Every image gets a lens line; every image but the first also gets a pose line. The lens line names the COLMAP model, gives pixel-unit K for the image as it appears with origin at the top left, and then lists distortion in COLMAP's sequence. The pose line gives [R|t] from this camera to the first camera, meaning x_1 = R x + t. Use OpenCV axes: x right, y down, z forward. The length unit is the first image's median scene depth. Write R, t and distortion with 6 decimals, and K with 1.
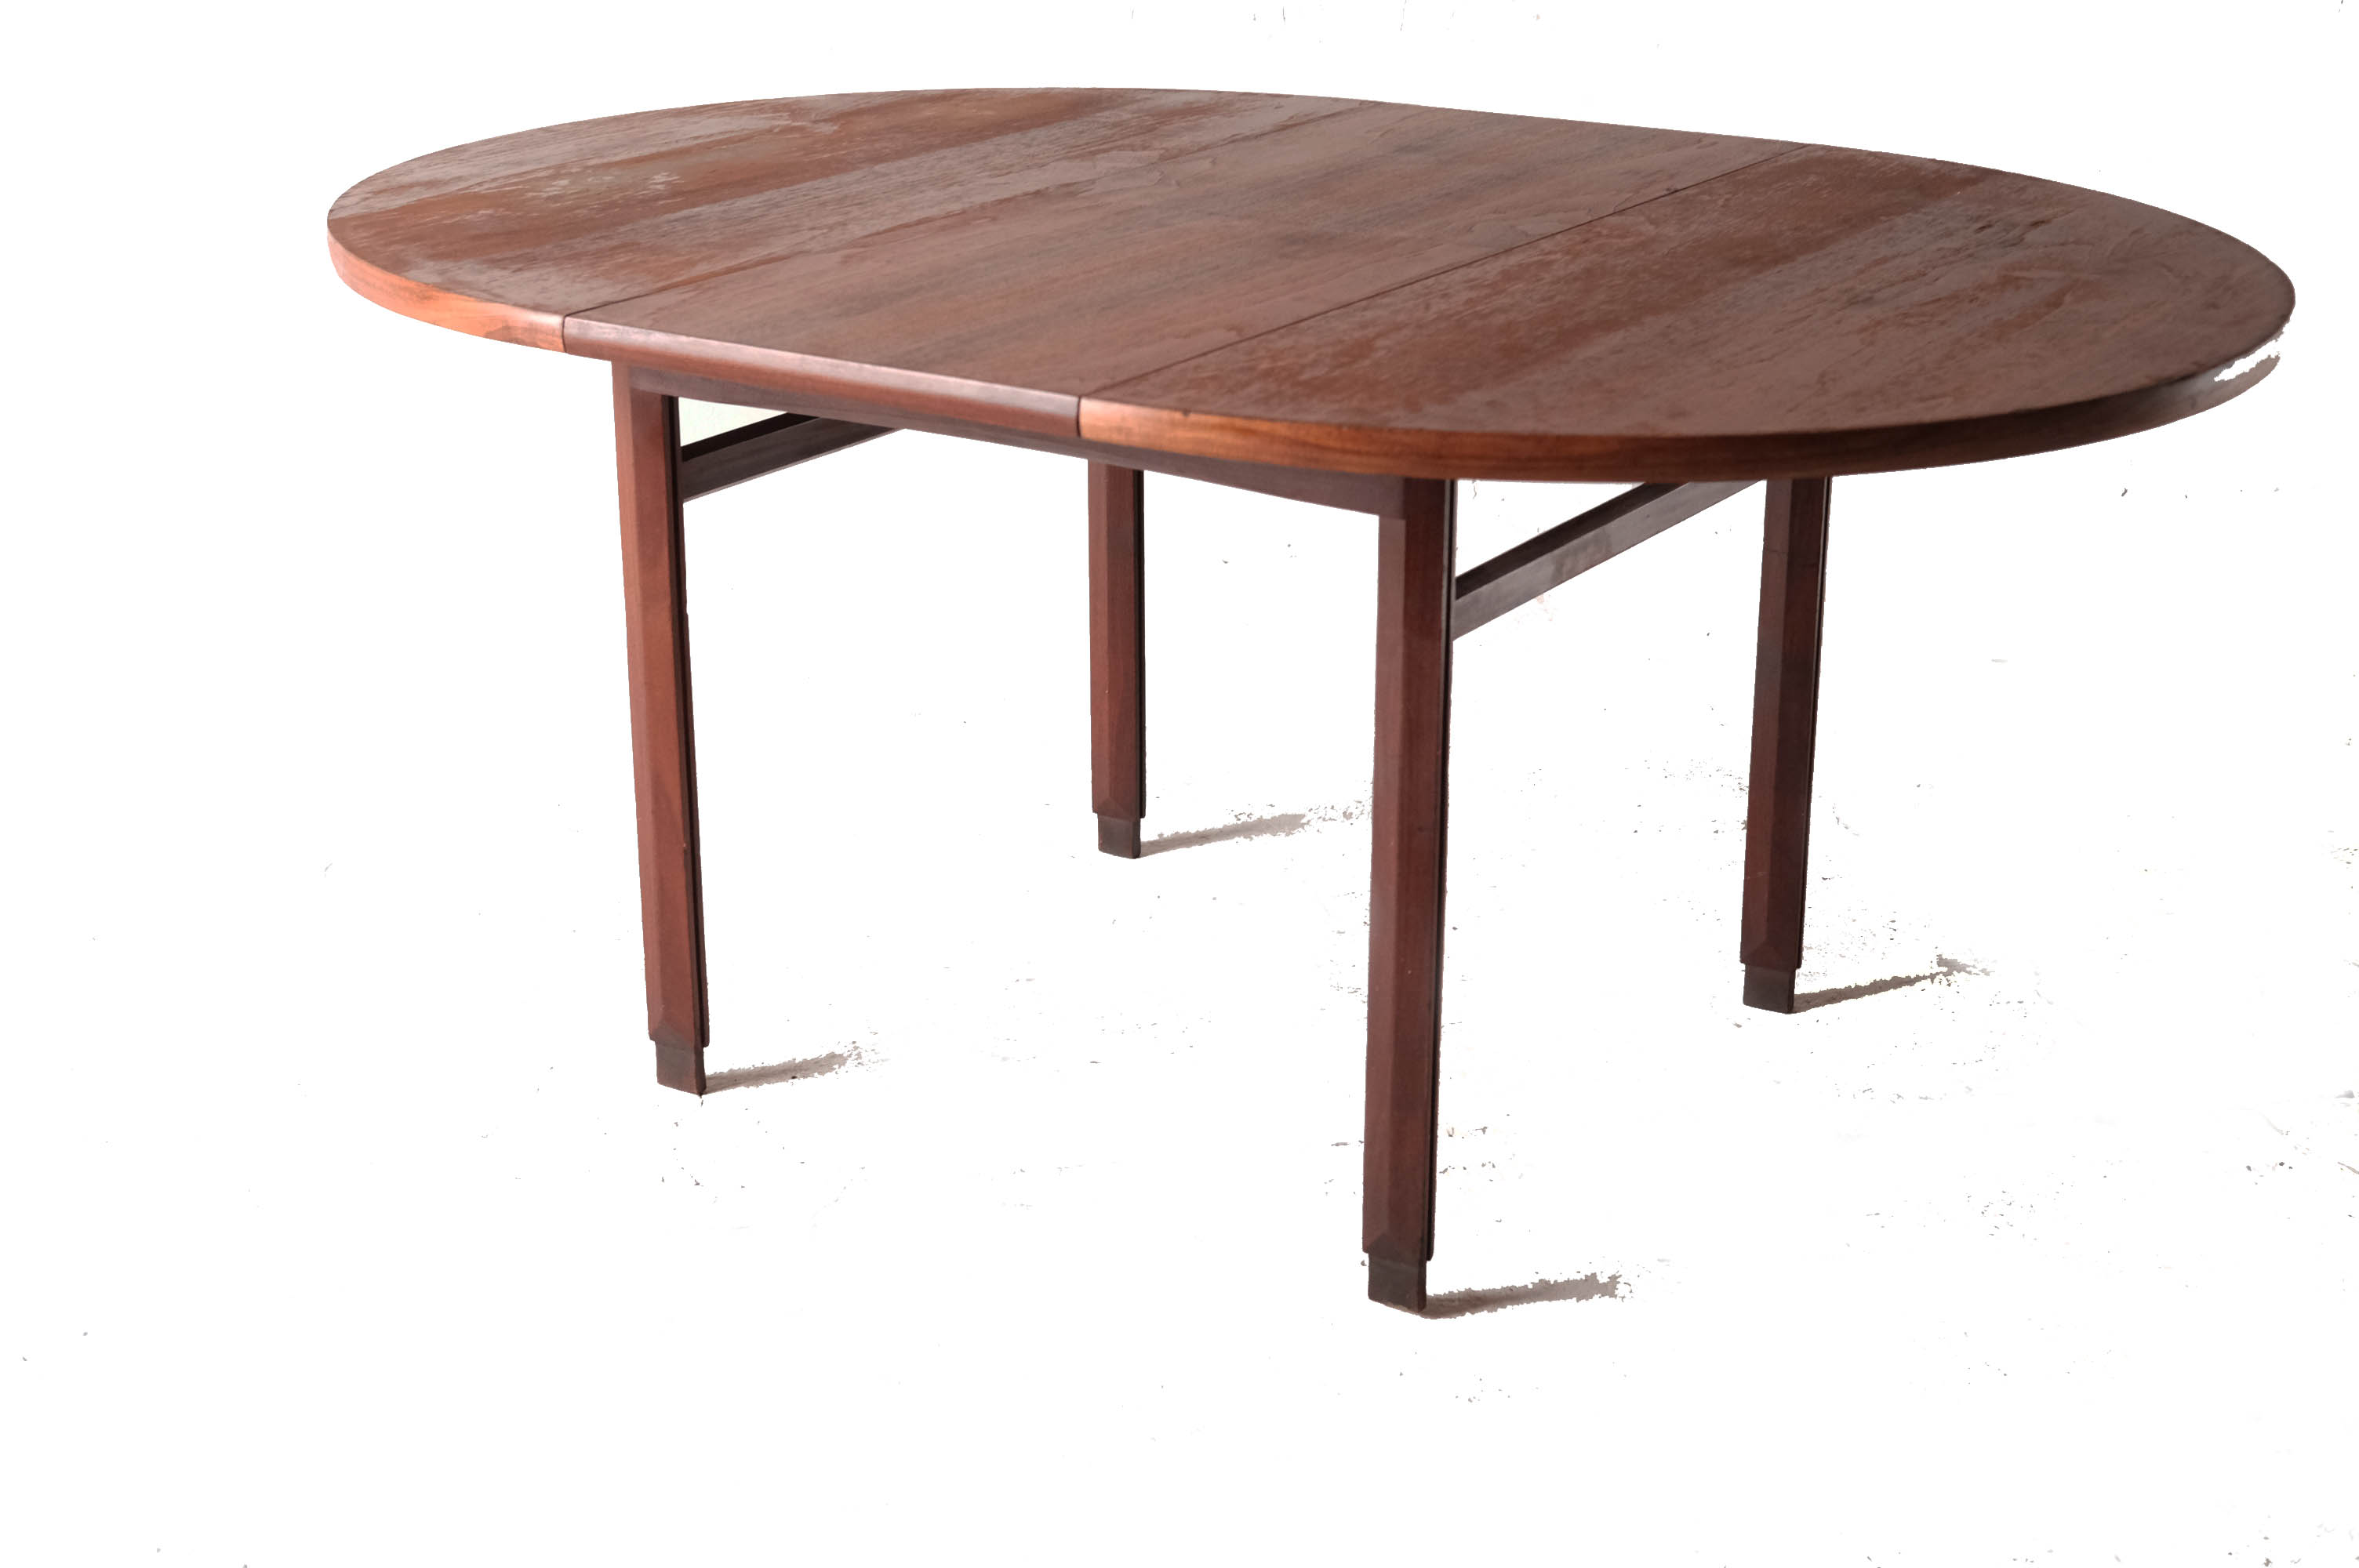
lens RADIAL K [[3650.0, 0, 1179.5], [0, 3650.0, 784.0], [0, 0, 1]] dist [-0.015111, -0.006940]
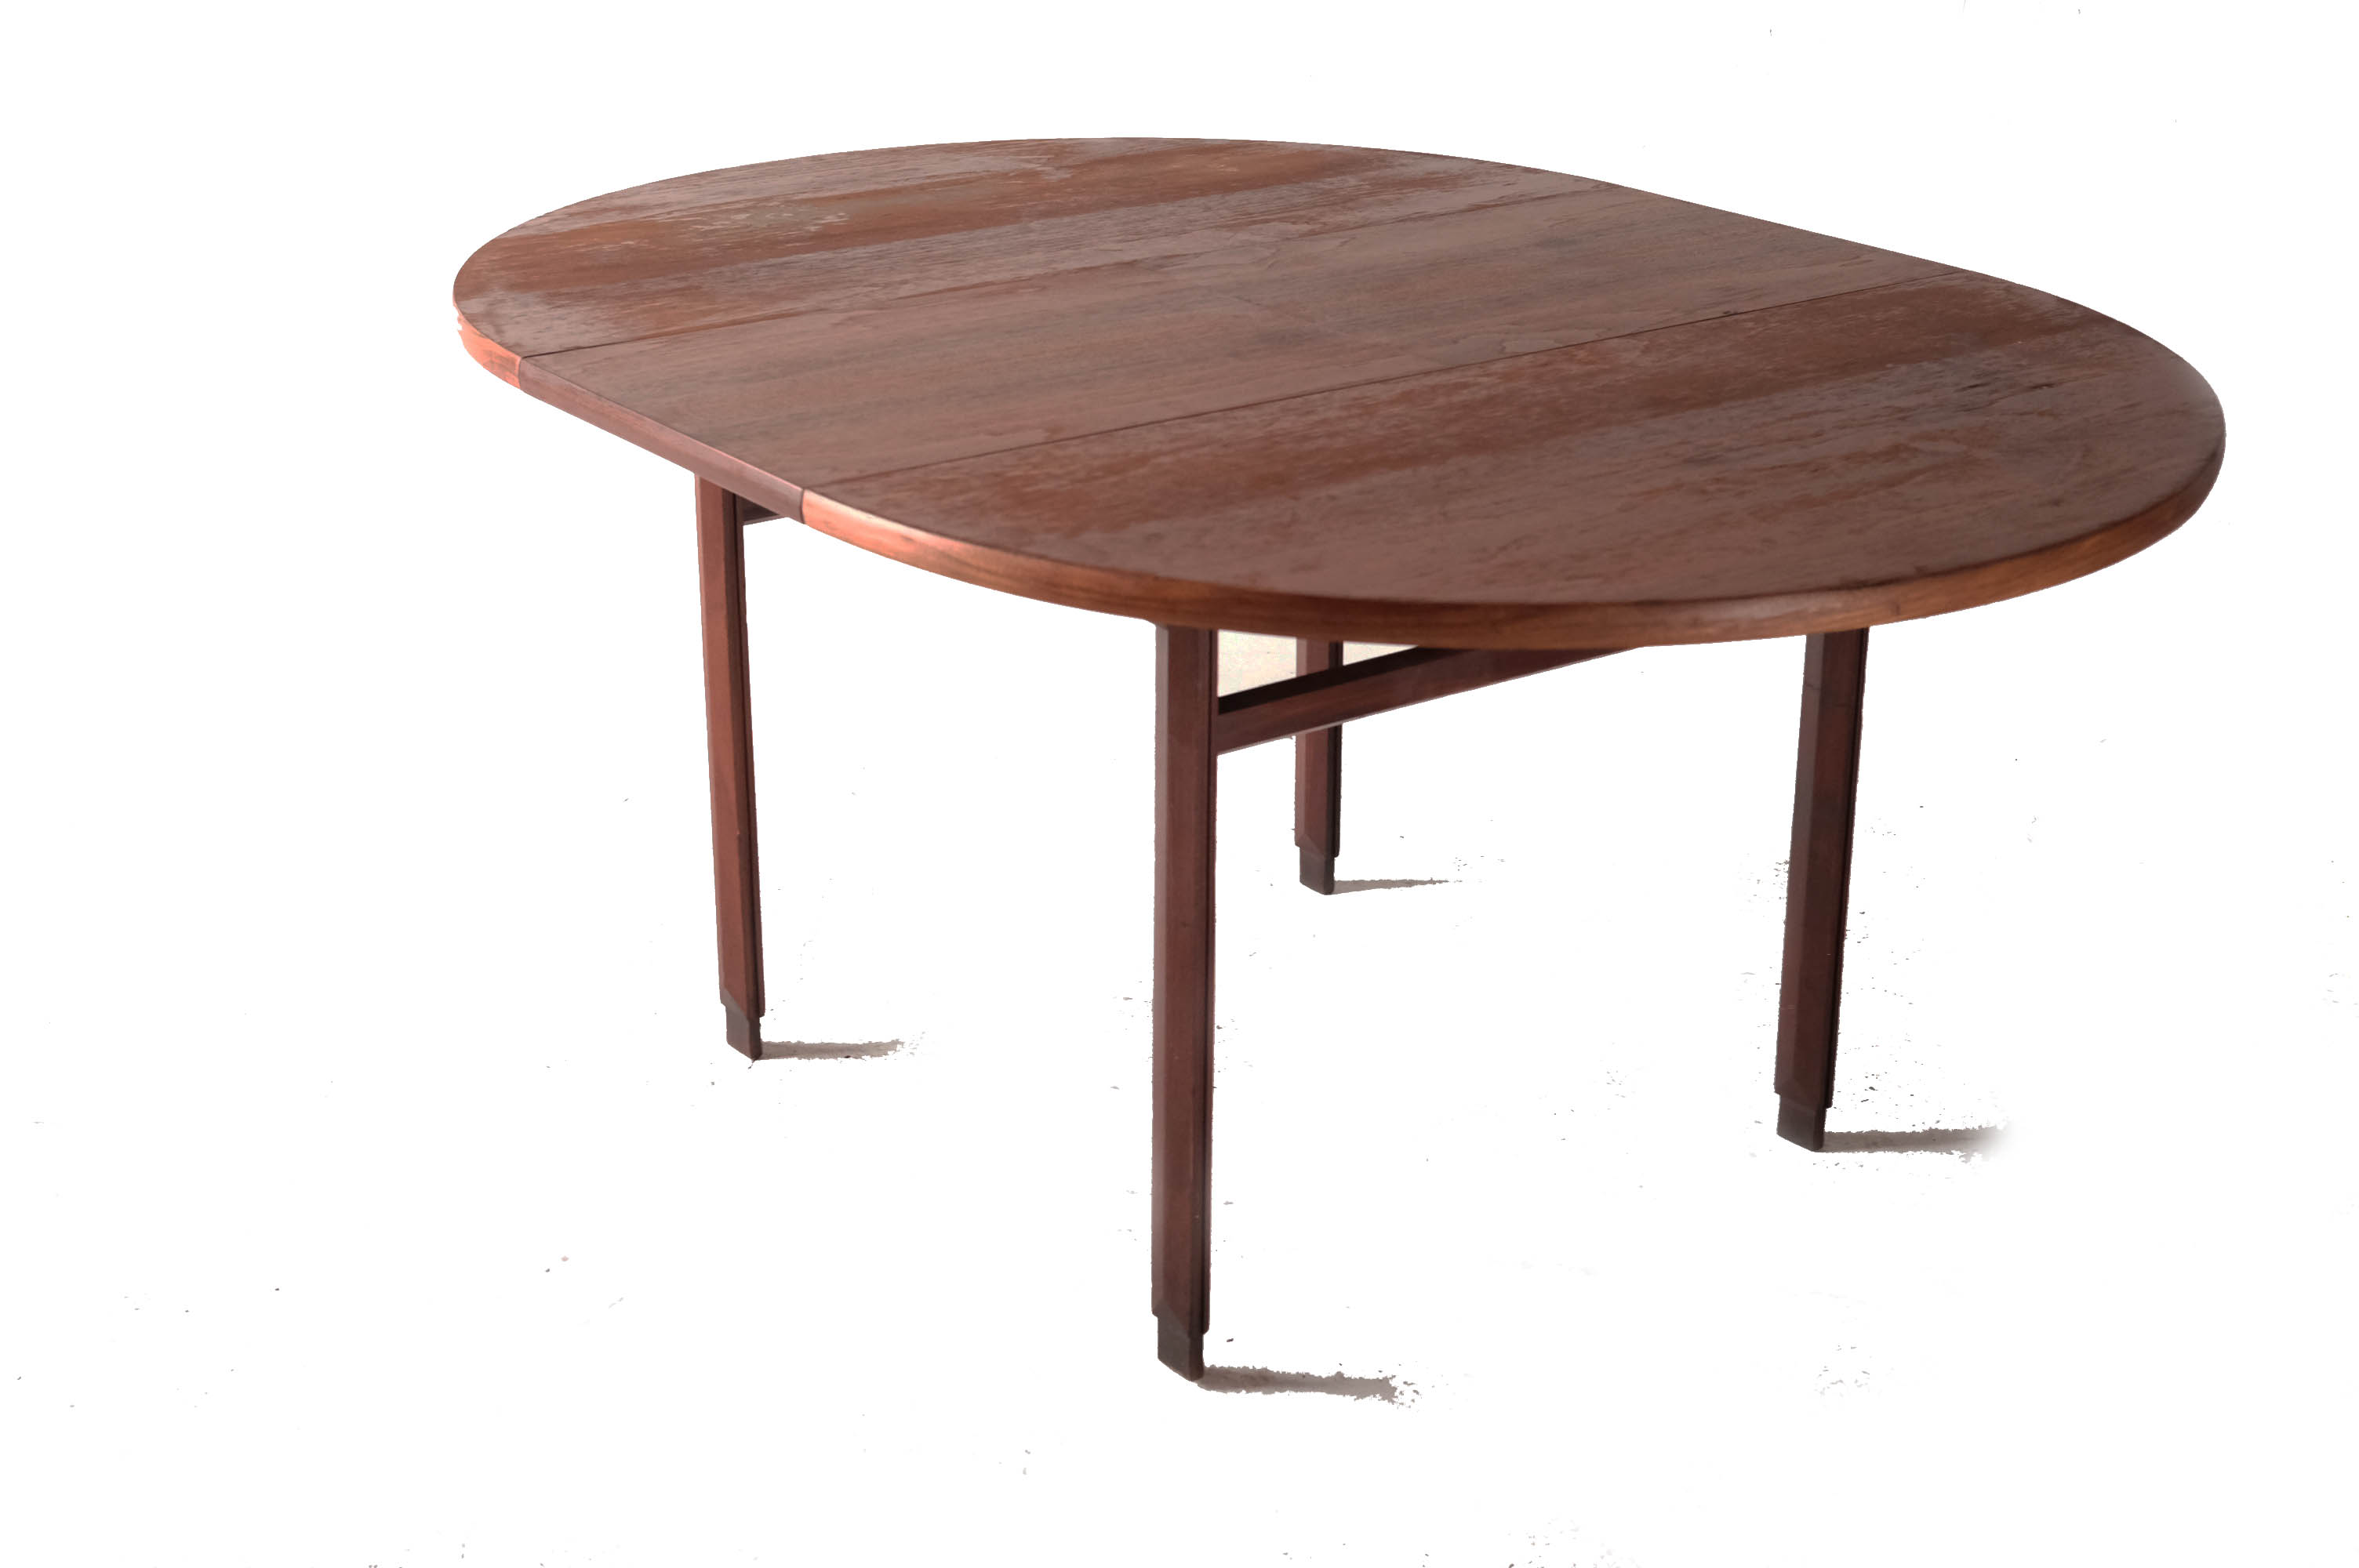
lens RADIAL K [[3603.5, 0, 1179.5], [0, 3603.5, 784.0], [0, 0, 1]] dist [-0.020371, -0.017683]
pose [[0.929350, 0.132914, -0.344444, 0.369467], [-0.123318, 0.991121, 0.049725, -0.070191], [0.347995, -0.003736, 0.937489, 0.034256]]
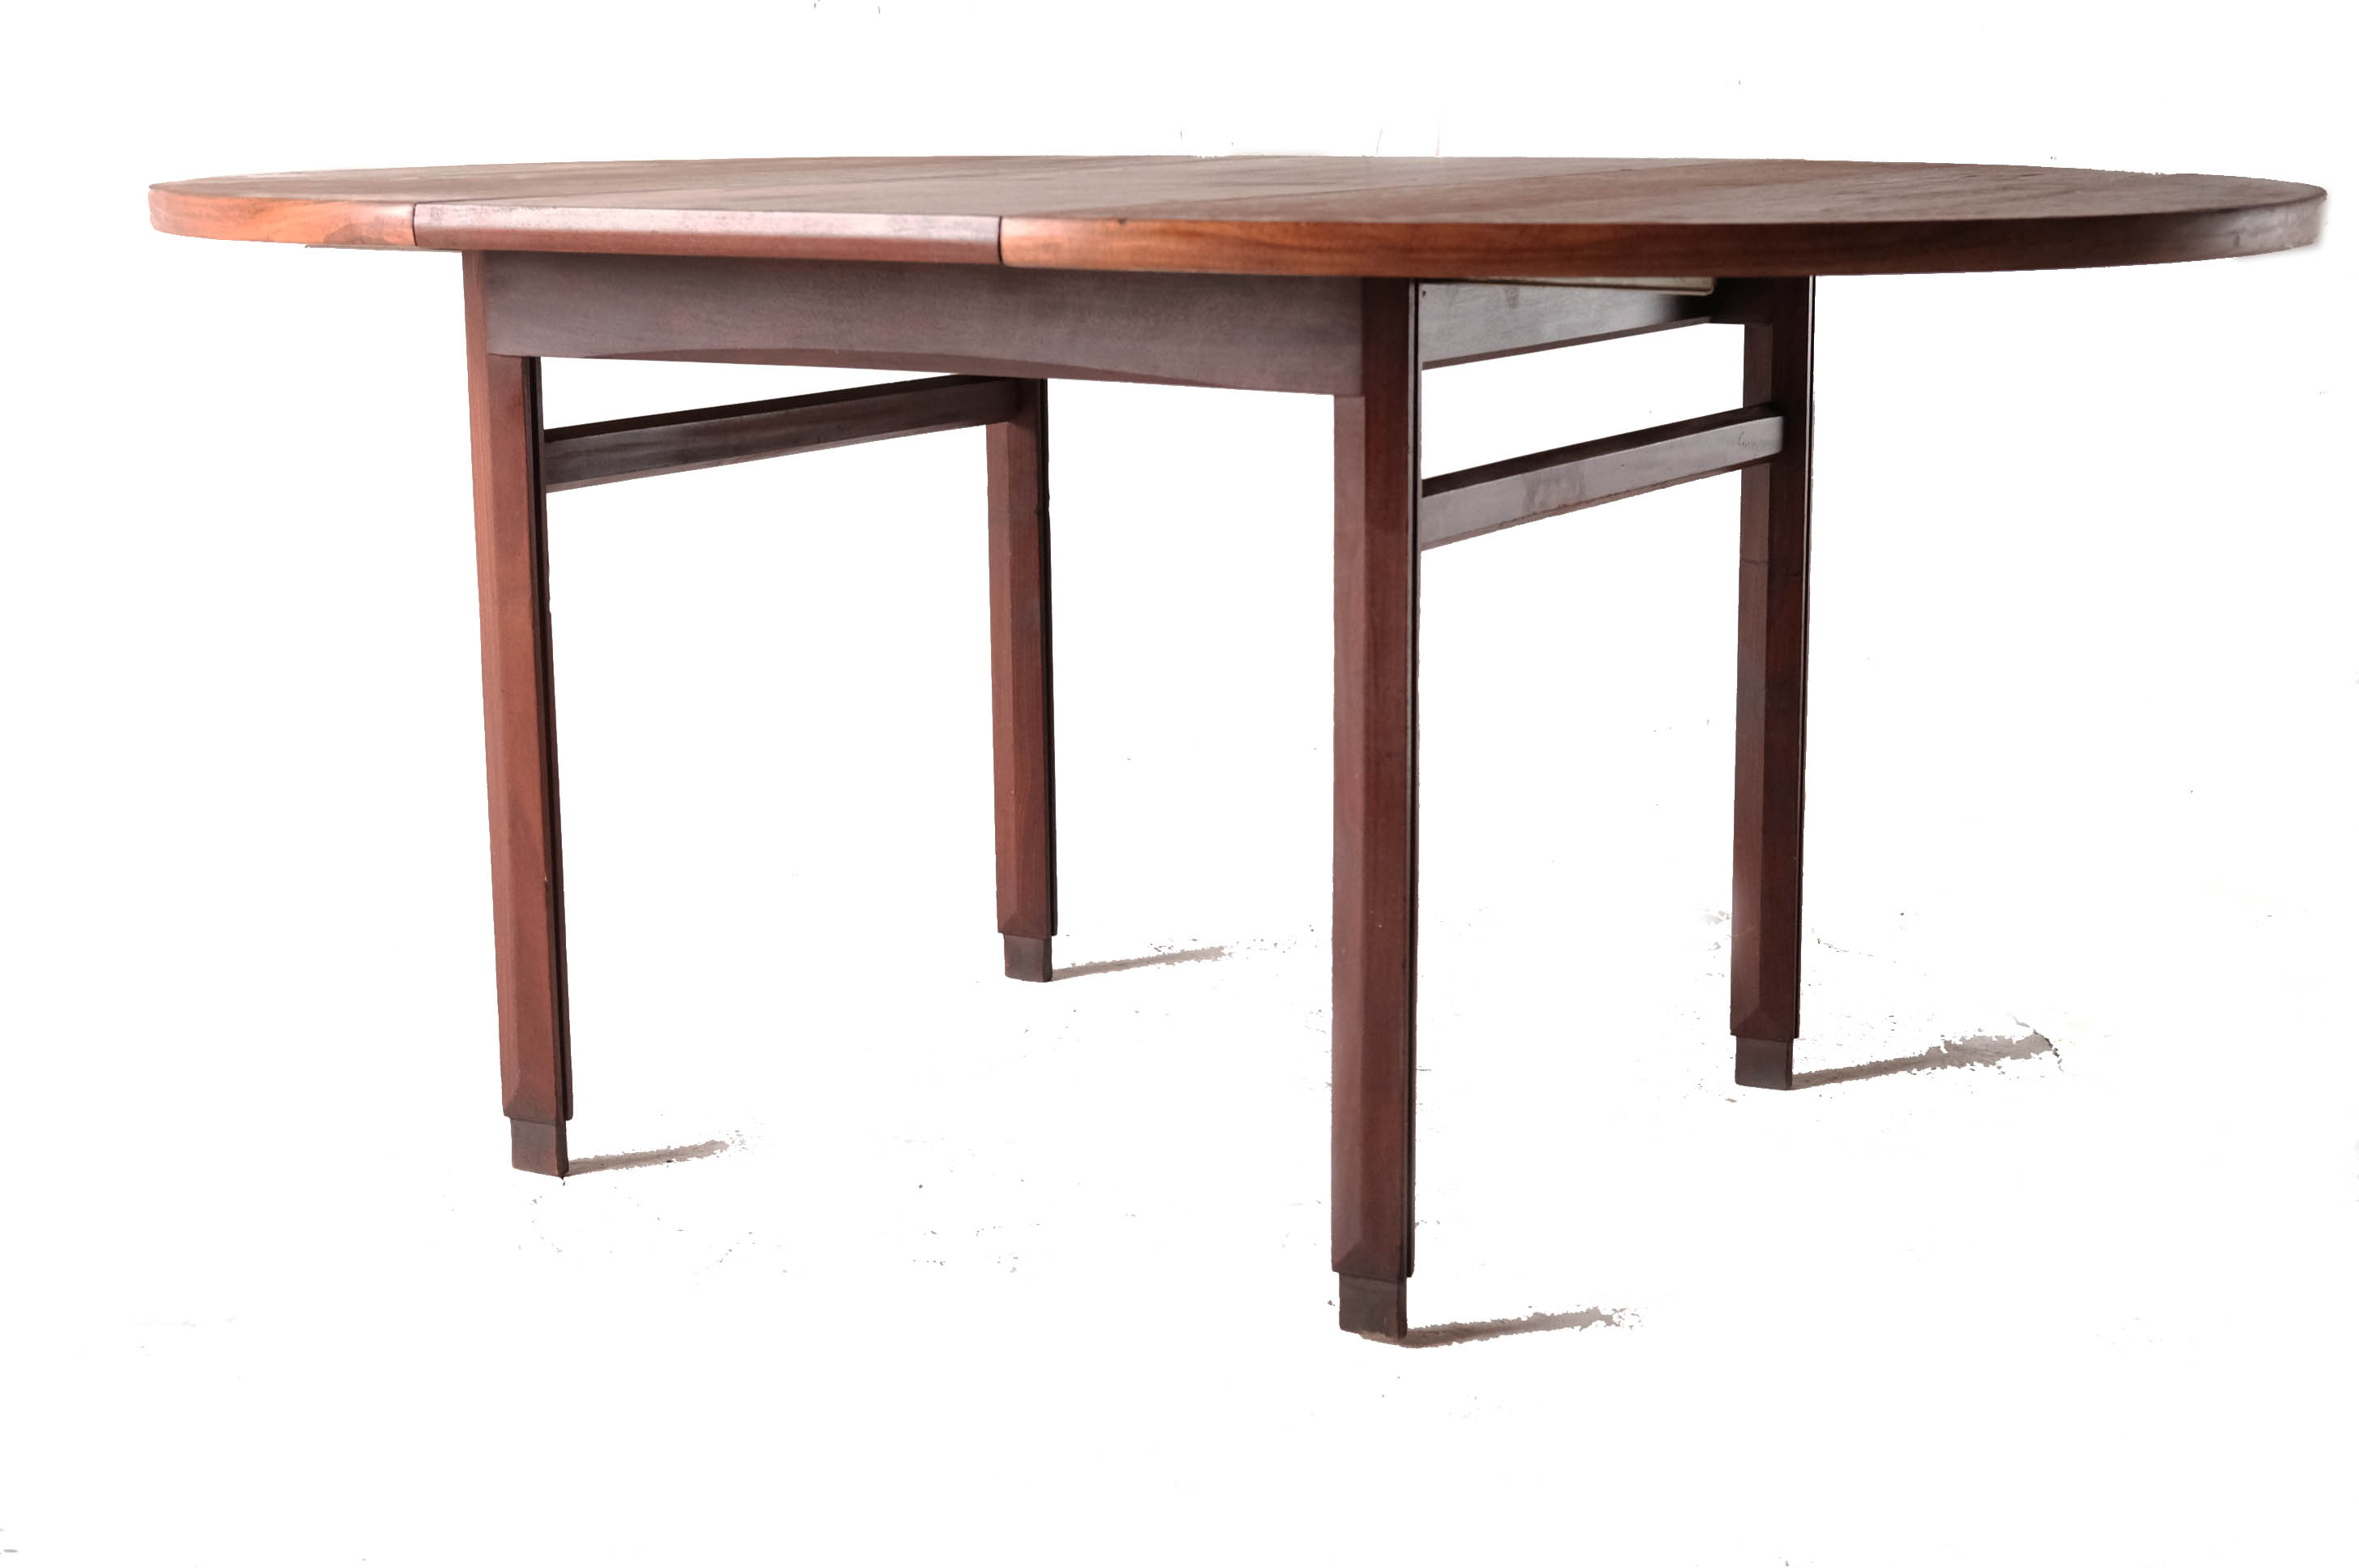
lens RADIAL K [[3778.9, 0, 1179.5], [0, 3778.9, 784.0], [0, 0, 1]] dist [-0.013274, 0.088920]
pose [[0.999187, -0.015491, 0.037228, -0.016549], [0.020742, 0.989201, -0.145090, 0.134184], [-0.034579, 0.145744, 0.988718, 0.090688]]
